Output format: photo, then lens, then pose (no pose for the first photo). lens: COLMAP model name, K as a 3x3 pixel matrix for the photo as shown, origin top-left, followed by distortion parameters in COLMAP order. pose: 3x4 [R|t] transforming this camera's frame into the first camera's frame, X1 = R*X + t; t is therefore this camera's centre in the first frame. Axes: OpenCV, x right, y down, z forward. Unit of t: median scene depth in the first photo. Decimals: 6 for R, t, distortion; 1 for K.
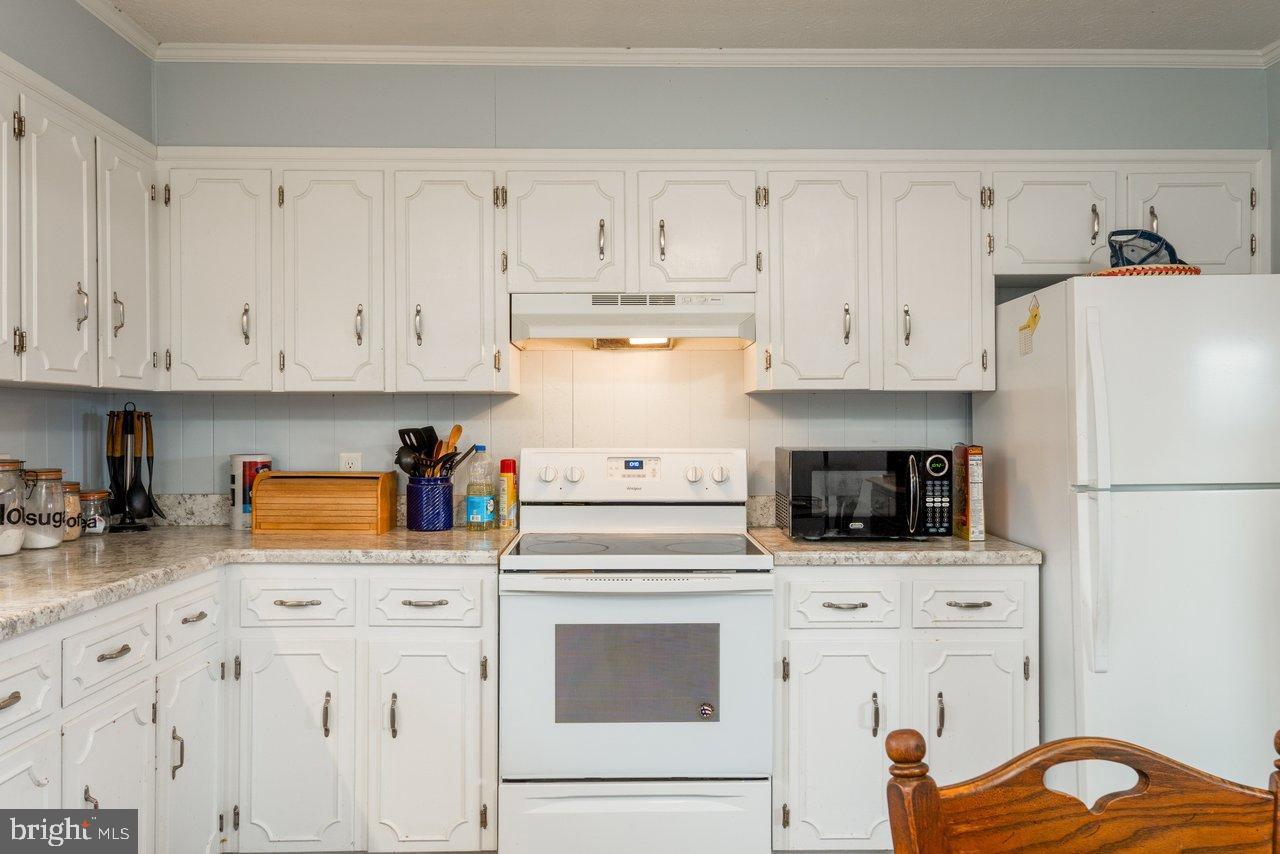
lens RADIAL K [[1018.9, 0, 637.5], [0, 1018.9, 445.8], [0, 0, 1]] dist [0.005083, 0.017222]
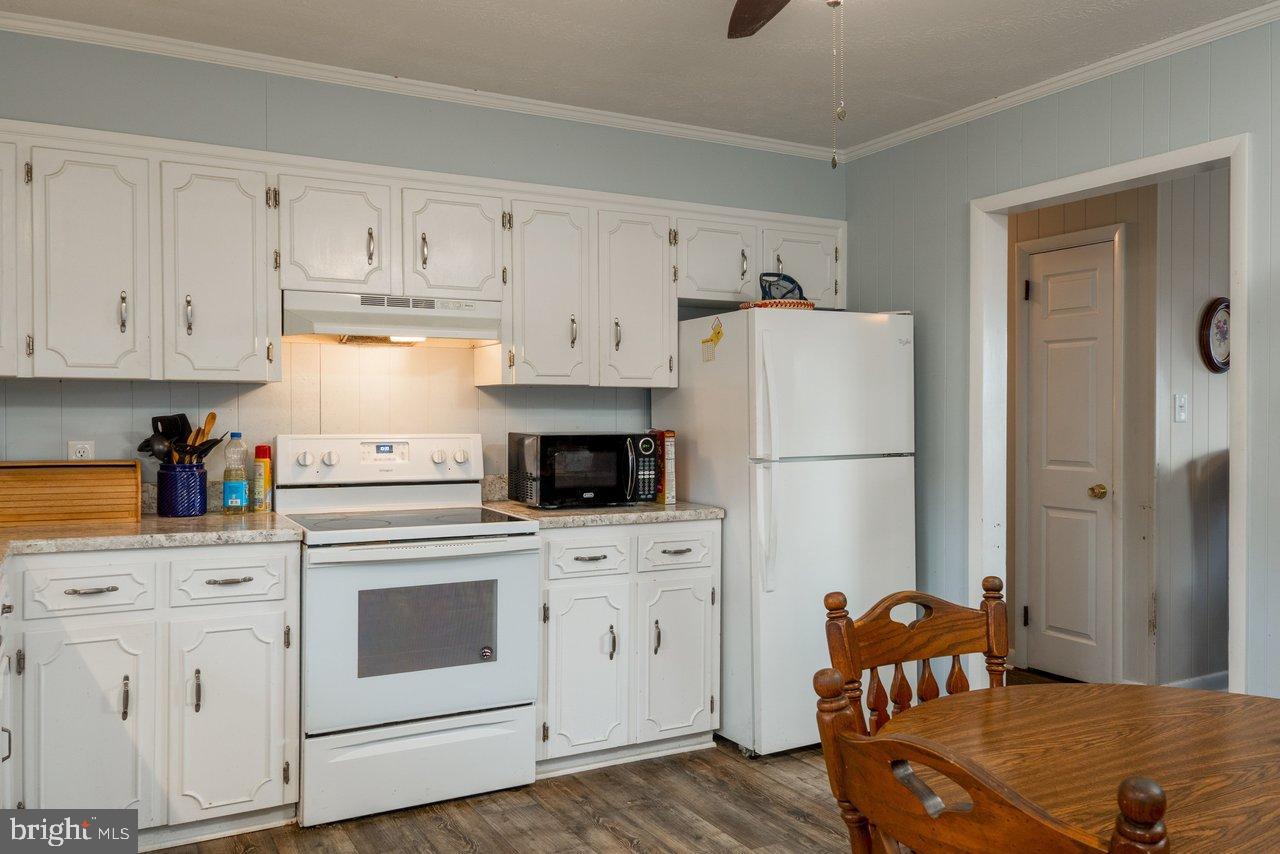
lens RADIAL K [[1029.7, 0, 661.8], [0, 1029.7, 459.9], [0, 0, 1]] dist [0.010727, 0.007636]
pose [[0.880099, -0.018251, 0.474439, -0.292893], [0.005684, 0.999594, 0.027910, 0.000672], [-0.474756, -0.021867, 0.879846, -0.143201]]
